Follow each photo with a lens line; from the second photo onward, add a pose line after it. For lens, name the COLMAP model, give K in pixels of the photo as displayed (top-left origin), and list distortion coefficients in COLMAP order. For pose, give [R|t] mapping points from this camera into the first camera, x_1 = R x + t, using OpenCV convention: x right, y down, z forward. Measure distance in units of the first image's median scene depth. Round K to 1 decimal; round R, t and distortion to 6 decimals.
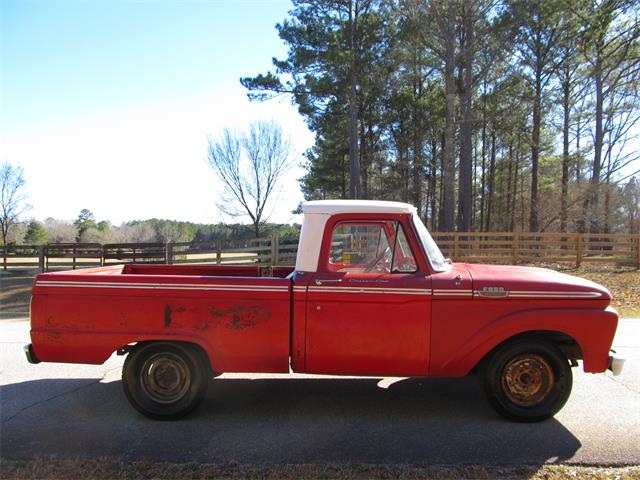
lens RADIAL K [[535.8, 0, 318.7], [0, 535.8, 246.6], [0, 0, 1]] dist [-0.066956, 0.029041]
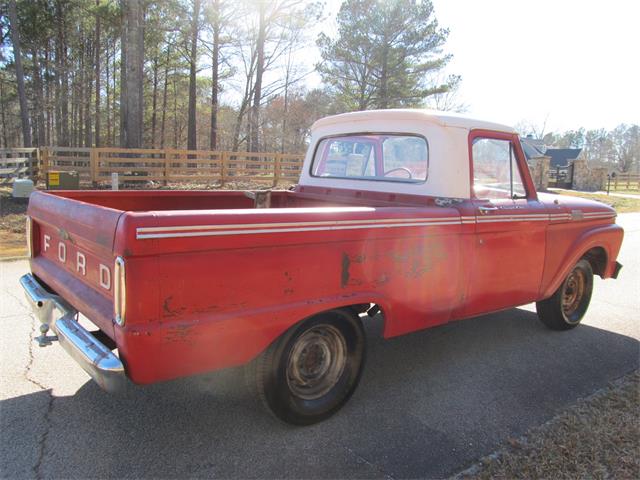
lens RADIAL K [[535.8, 0, 318.7], [0, 535.8, 246.6], [0, 0, 1]] dist [-0.066956, 0.029041]
pose [[0.764004, -0.079286, 0.640322, -0.701924], [-0.018736, 0.989276, 0.144849, 0.005830], [-0.644940, -0.122662, 0.754325, 0.504443]]
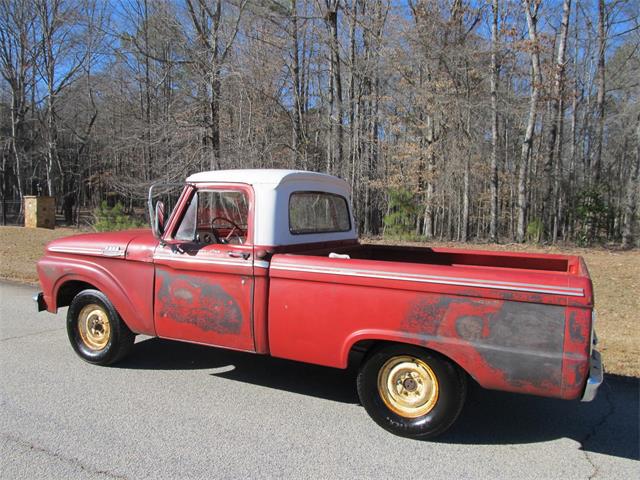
lens RADIAL K [[535.8, 0, 318.7], [0, 535.8, 246.6], [0, 0, 1]] dist [-0.066956, 0.029041]
pose [[-0.912296, -0.069640, 0.403567, -0.466828], [-0.037795, 0.995547, 0.086353, -0.040324], [-0.407783, 0.063527, -0.910866, 2.172250]]
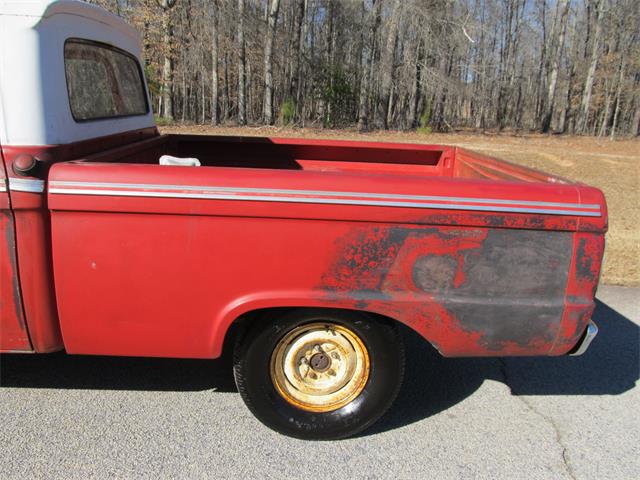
lens RADIAL K [[528.9, 0, 319.2], [0, 528.9, 249.0], [0, 0, 1]] dist [-0.057973, 0.003388]
pose [[-0.994004, -0.037791, -0.102602, -0.217203], [-0.065385, 0.957551, 0.280752, -0.015192], [0.087636, 0.285777, -0.954281, 1.840200]]
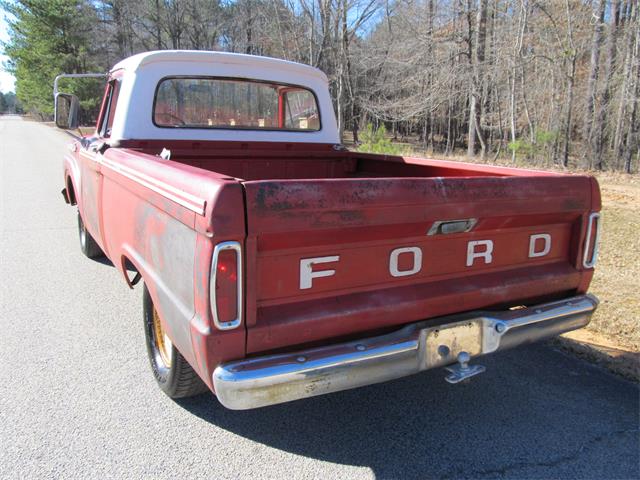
lens RADIAL K [[535.8, 0, 318.7], [0, 535.8, 246.6], [0, 0, 1]] dist [-0.066956, 0.029041]
pose [[-0.527153, -0.218324, 0.821246, -0.854333], [-0.037565, 0.971475, 0.234149, 0.001301], [-0.848940, 0.092582, -0.520317, 1.543802]]
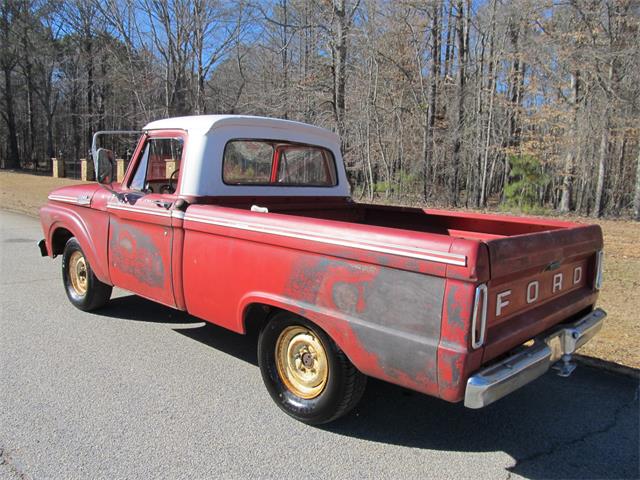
lens RADIAL K [[535.8, 0, 318.7], [0, 535.8, 246.6], [0, 0, 1]] dist [-0.066956, 0.029041]
pose [[-0.754626, -0.137789, 0.641524, -0.724321], [-0.050009, 0.986937, 0.153151, -0.019150], [-0.654246, 0.083490, -0.751659, 1.884550]]
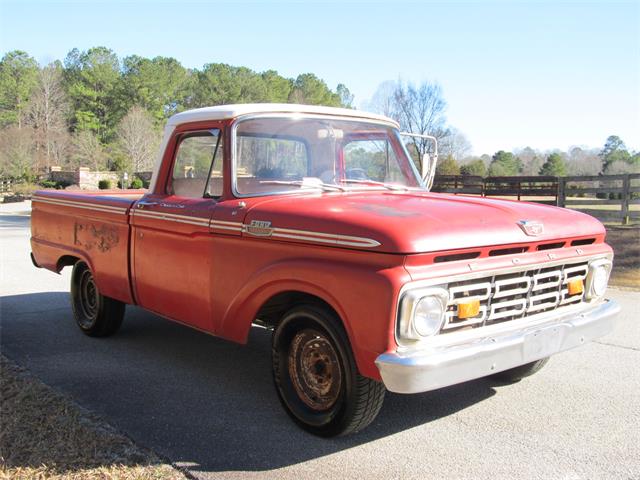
lens RADIAL K [[713.9, 0, 318.4], [0, 713.9, 250.8], [0, 0, 1]] dist [-0.096520, 0.035588]
pose [[0.679150, 0.084372, -0.729134, 0.983820], [-0.017271, 0.994933, 0.099042, 0.020885], [0.733796, -0.054672, 0.677167, 0.406416]]
